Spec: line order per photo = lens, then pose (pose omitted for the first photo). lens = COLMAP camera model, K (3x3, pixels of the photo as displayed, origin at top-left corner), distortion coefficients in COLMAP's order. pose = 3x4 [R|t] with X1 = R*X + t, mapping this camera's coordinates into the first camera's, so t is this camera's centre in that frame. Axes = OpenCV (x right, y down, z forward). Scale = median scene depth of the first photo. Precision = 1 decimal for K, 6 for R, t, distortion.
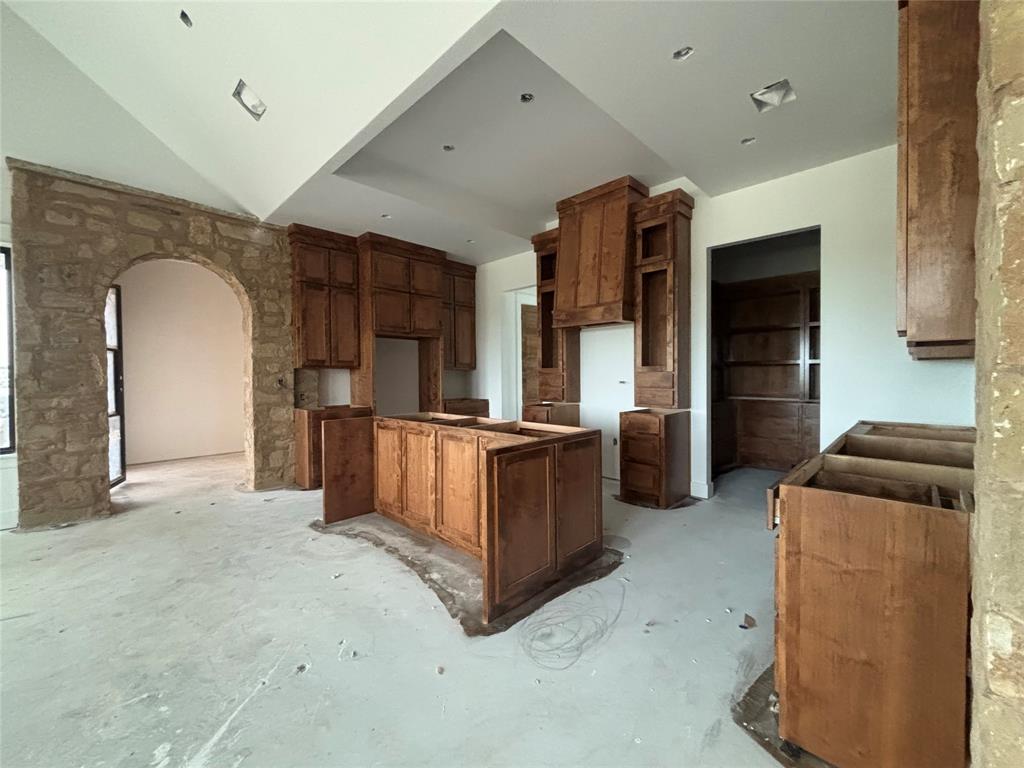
lens RADIAL K [[412.7, 0, 512.3], [0, 412.7, 379.2], [0, 0, 1]] dist [0.000582, 0.000388]
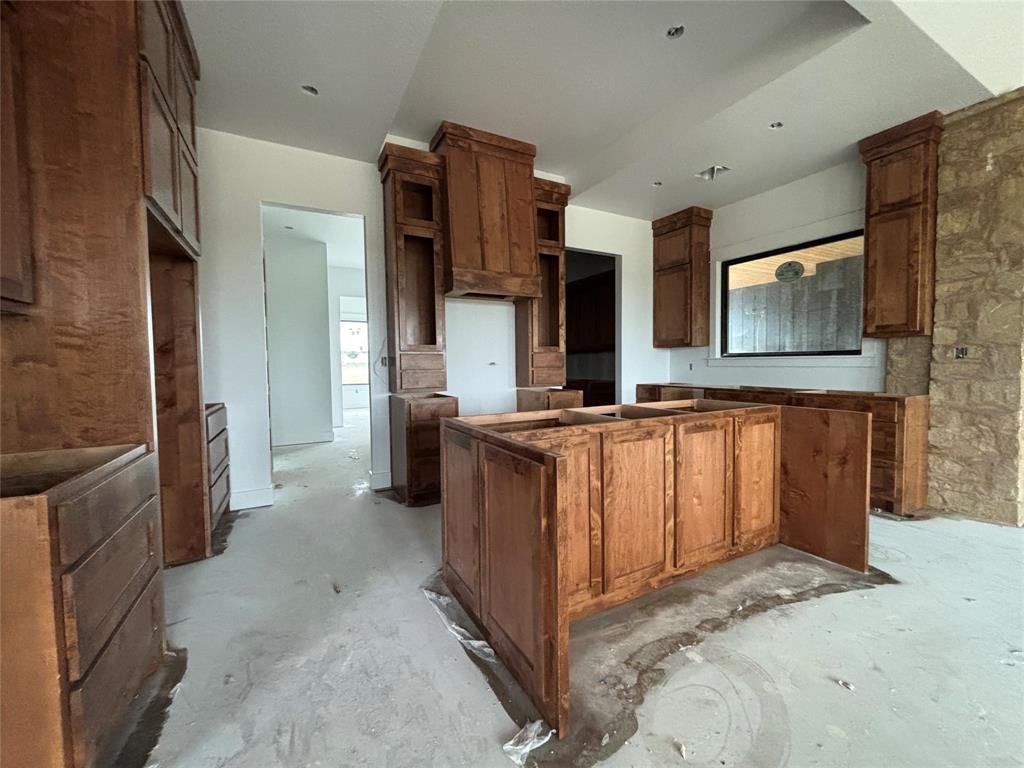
lens RADIAL K [[415.1, 0, 512.0], [0, 415.1, 384.0], [0, 0, 1]] dist [0.013810, 0.000447]
pose [[0.287159, -0.044965, 0.956827, -0.958526], [0.019572, 0.998964, 0.041071, 0.023206], [-0.957683, 0.006933, 0.287742, 1.103588]]
